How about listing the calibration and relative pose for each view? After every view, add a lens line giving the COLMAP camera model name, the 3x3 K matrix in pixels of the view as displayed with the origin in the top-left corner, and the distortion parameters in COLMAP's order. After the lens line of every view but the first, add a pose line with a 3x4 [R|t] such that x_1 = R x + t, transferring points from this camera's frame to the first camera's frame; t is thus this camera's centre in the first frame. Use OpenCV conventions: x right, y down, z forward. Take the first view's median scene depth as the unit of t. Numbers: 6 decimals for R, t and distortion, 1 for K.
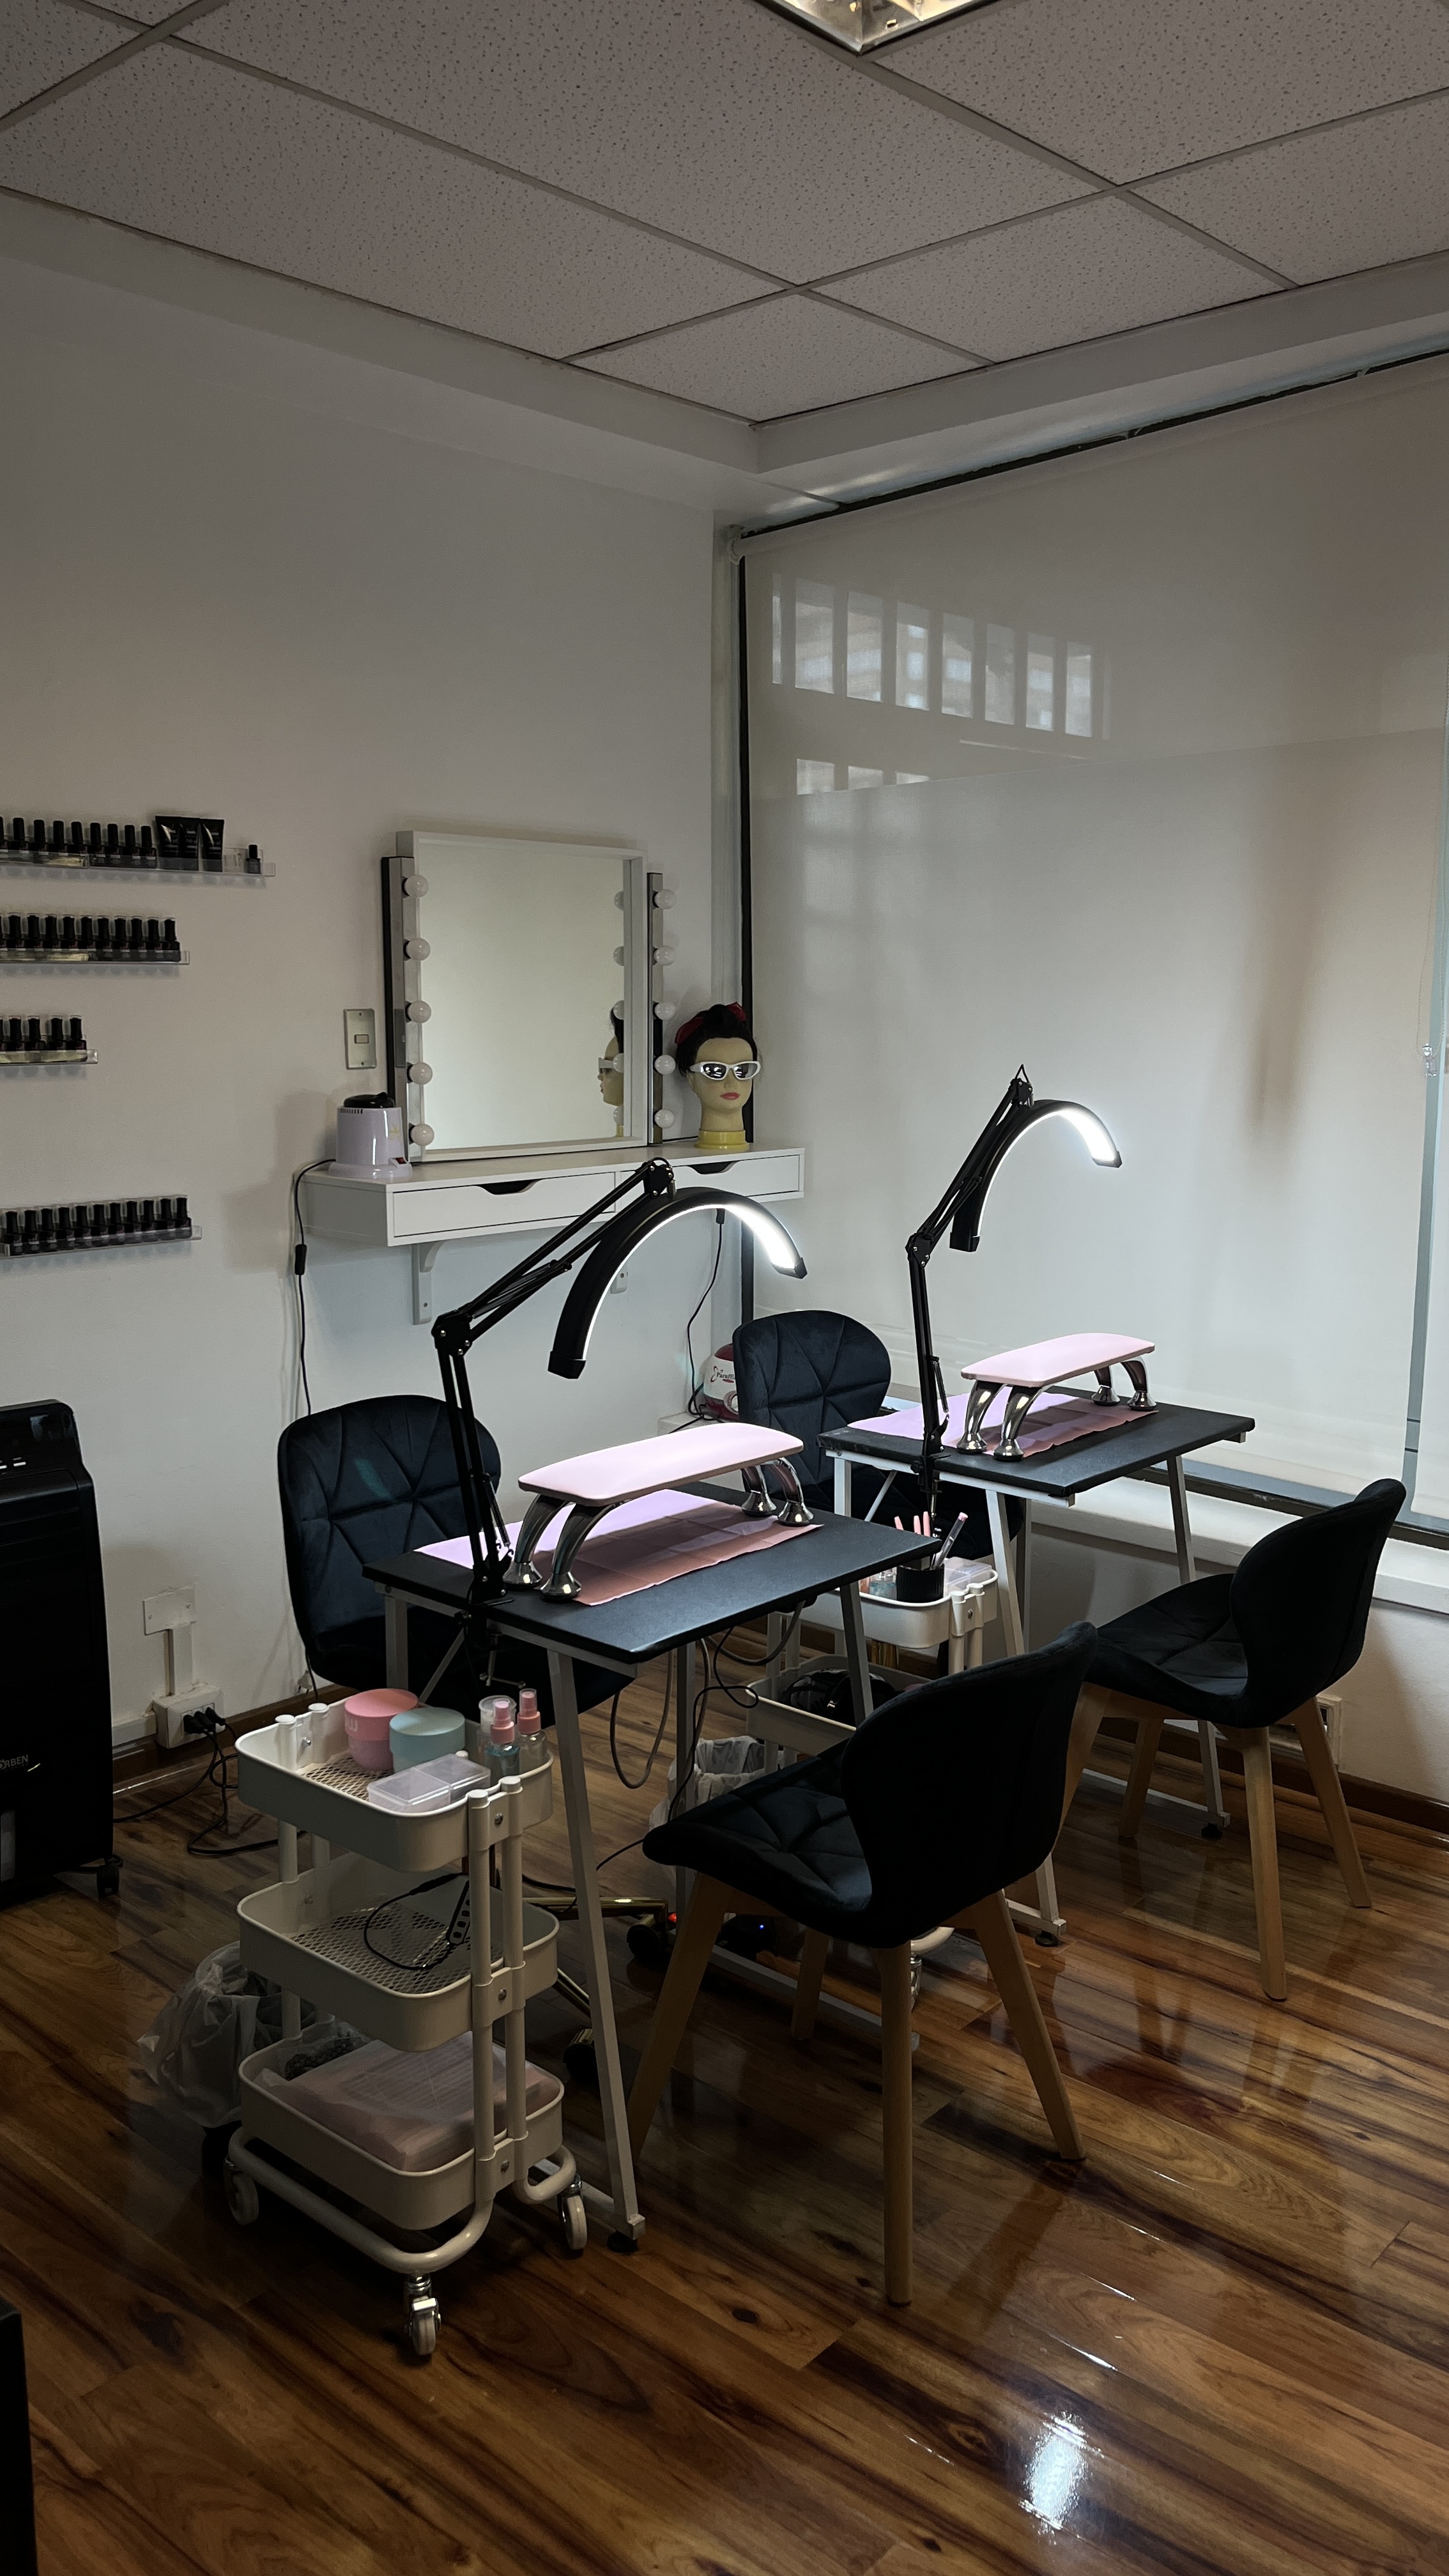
lens RADIAL K [[1964.5, 0, 729.1], [0, 1964.5, 1280.2], [0, 0, 1]] dist [-0.013917, -0.010267]
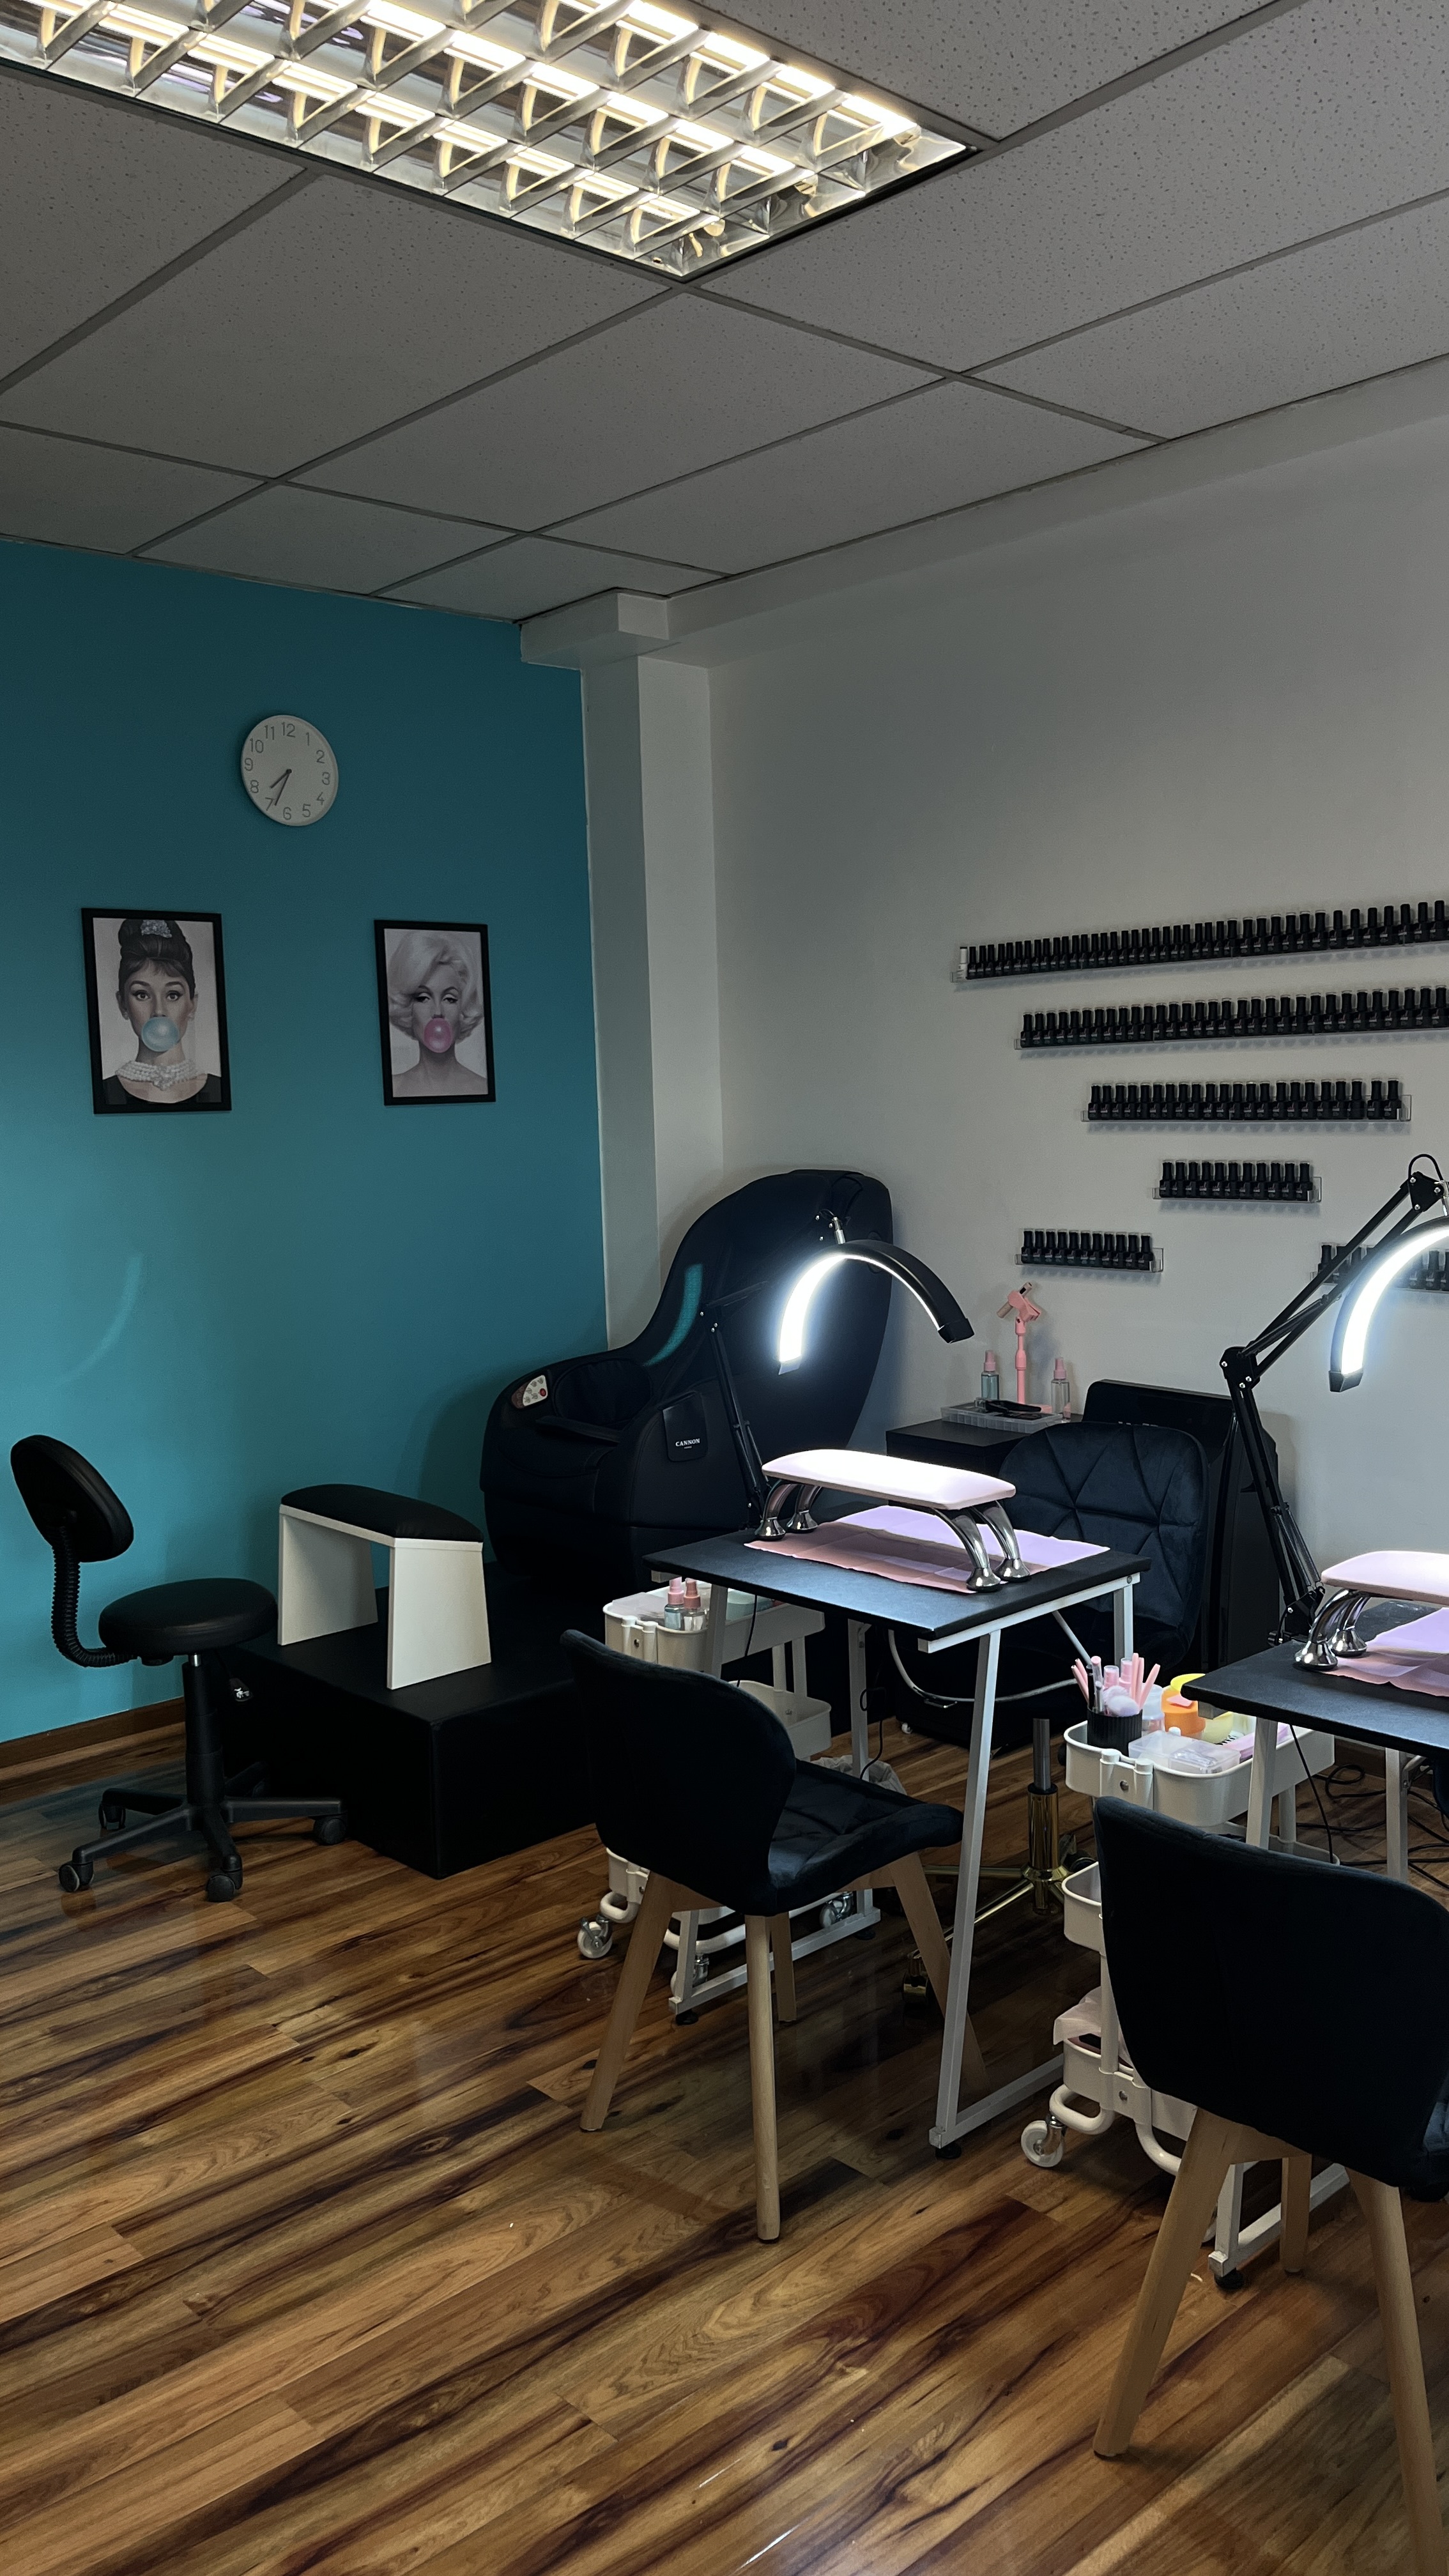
lens RADIAL K [[1964.5, 0, 729.8], [0, 1964.5, 1294.4], [0, 0, 1]] dist [-0.013917, -0.010267]
pose [[-0.104906, 0.113566, -0.987976, 1.177369], [-0.127403, 0.983737, 0.126607, -0.154093], [0.986288, 0.139153, -0.088731, 1.068711]]
